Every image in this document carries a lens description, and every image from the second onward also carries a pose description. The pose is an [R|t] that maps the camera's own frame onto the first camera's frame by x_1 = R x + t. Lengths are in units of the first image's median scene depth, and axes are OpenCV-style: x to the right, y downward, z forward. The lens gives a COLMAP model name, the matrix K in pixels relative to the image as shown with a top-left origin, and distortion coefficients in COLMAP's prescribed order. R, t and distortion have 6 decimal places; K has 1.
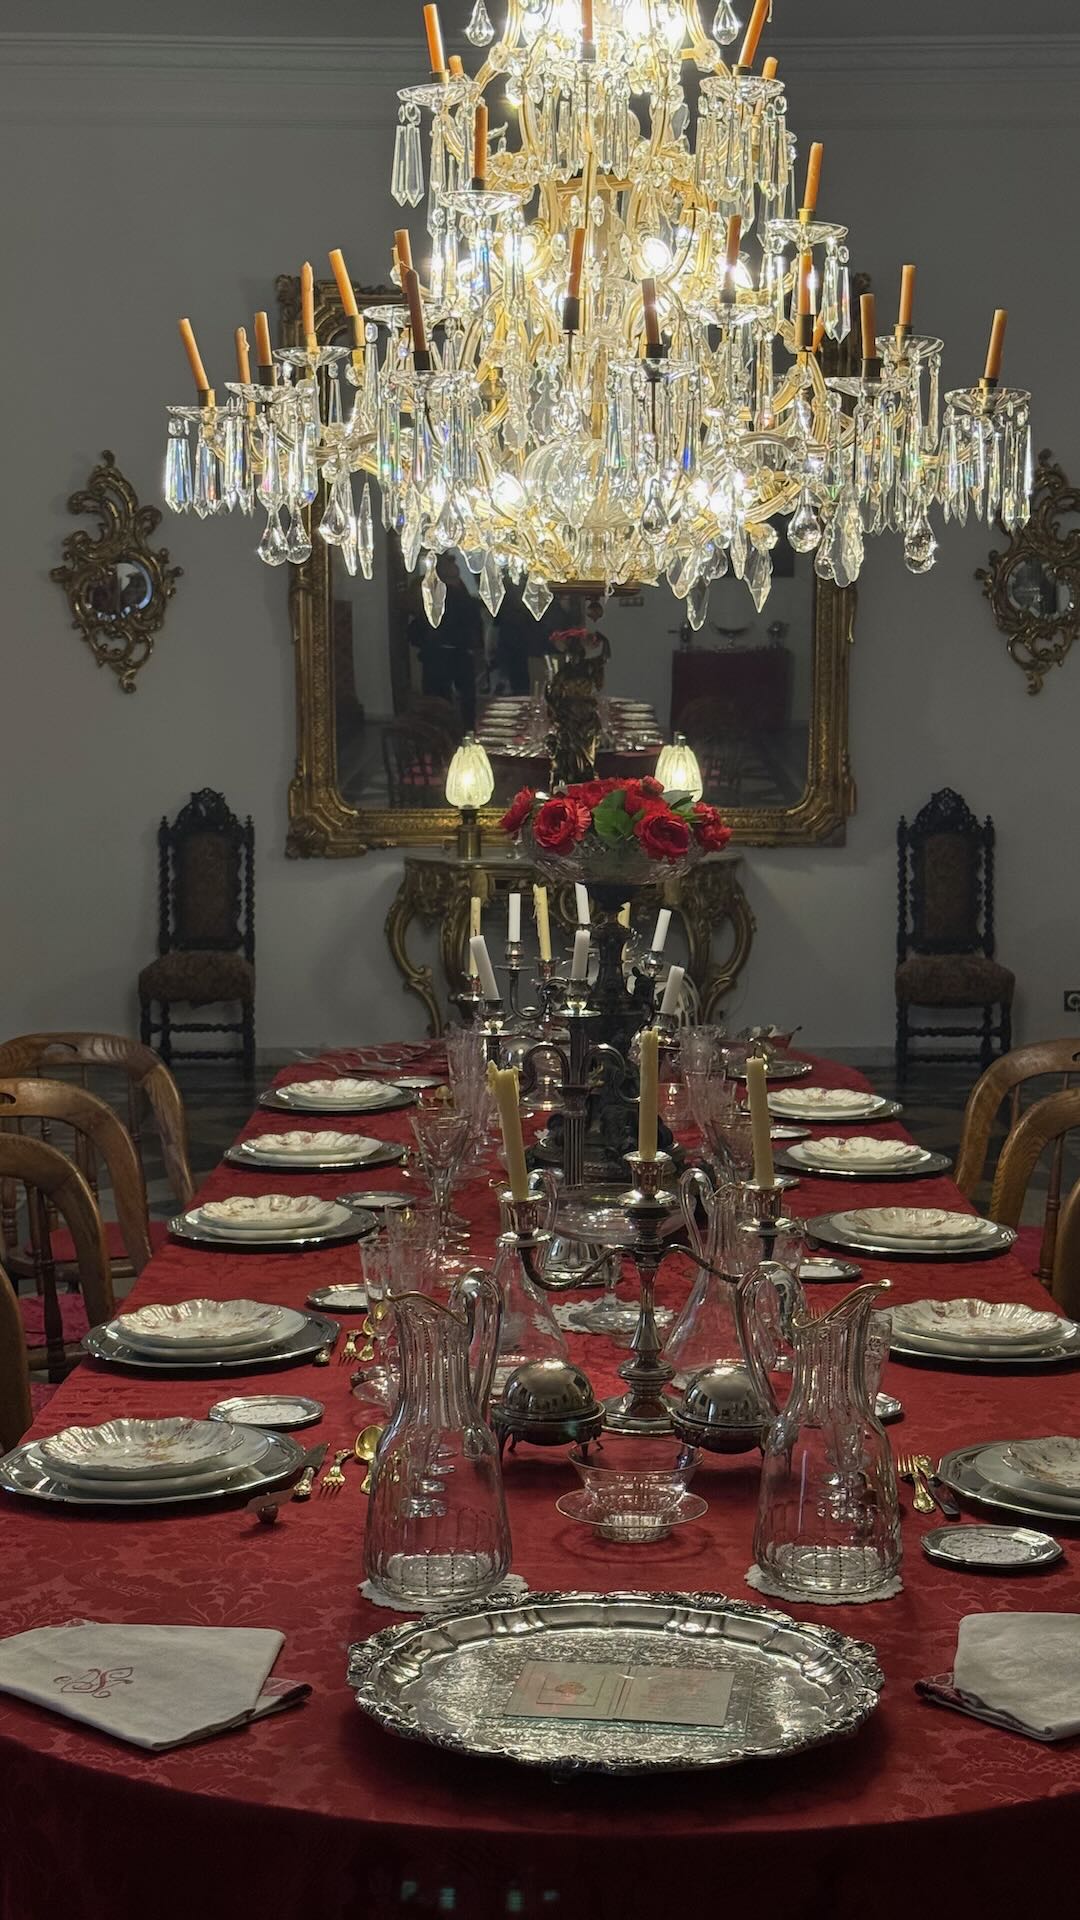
lens RADIAL K [[2865.0, 0, 537.2], [0, 2865.0, 958.0], [0, 0, 1]] dist [0.275151, 0.000000]
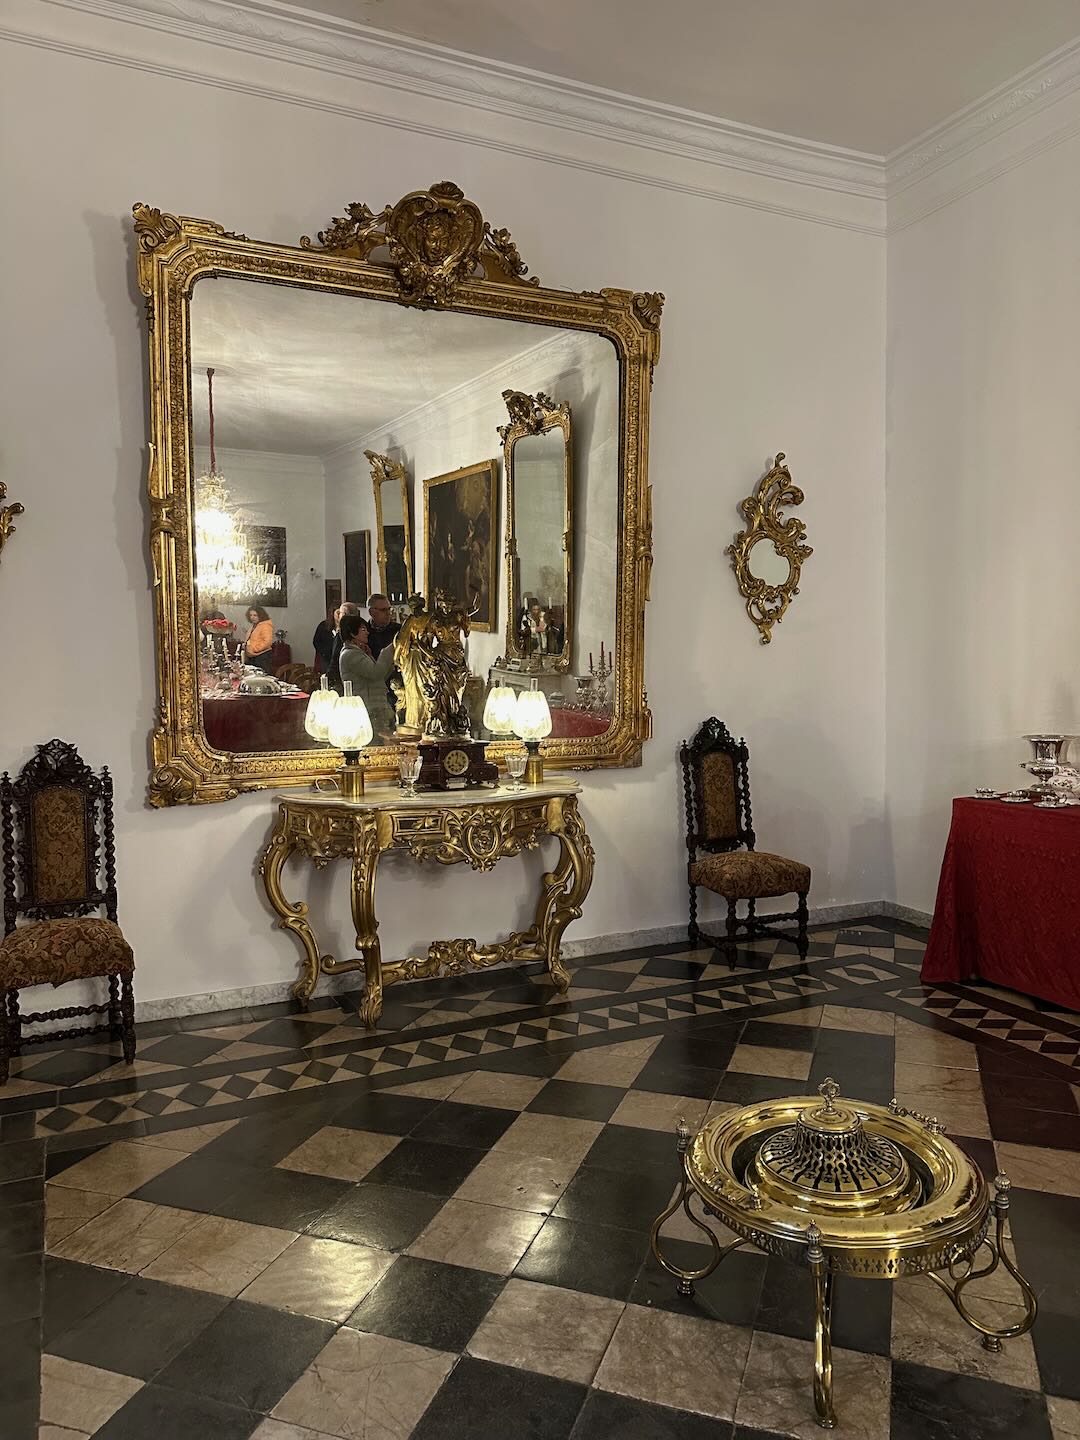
lens RADIAL K [[1007.4, 0, 543.9], [0, 1007.4, 722.9], [0, 0, 1]] dist [0.023214, -0.011907]
pose [[0.889856, -0.032350, 0.455093, -0.123804], [0.053910, 0.997951, -0.034473, -0.044801], [-0.453045, 0.055210, 0.889777, 0.637595]]
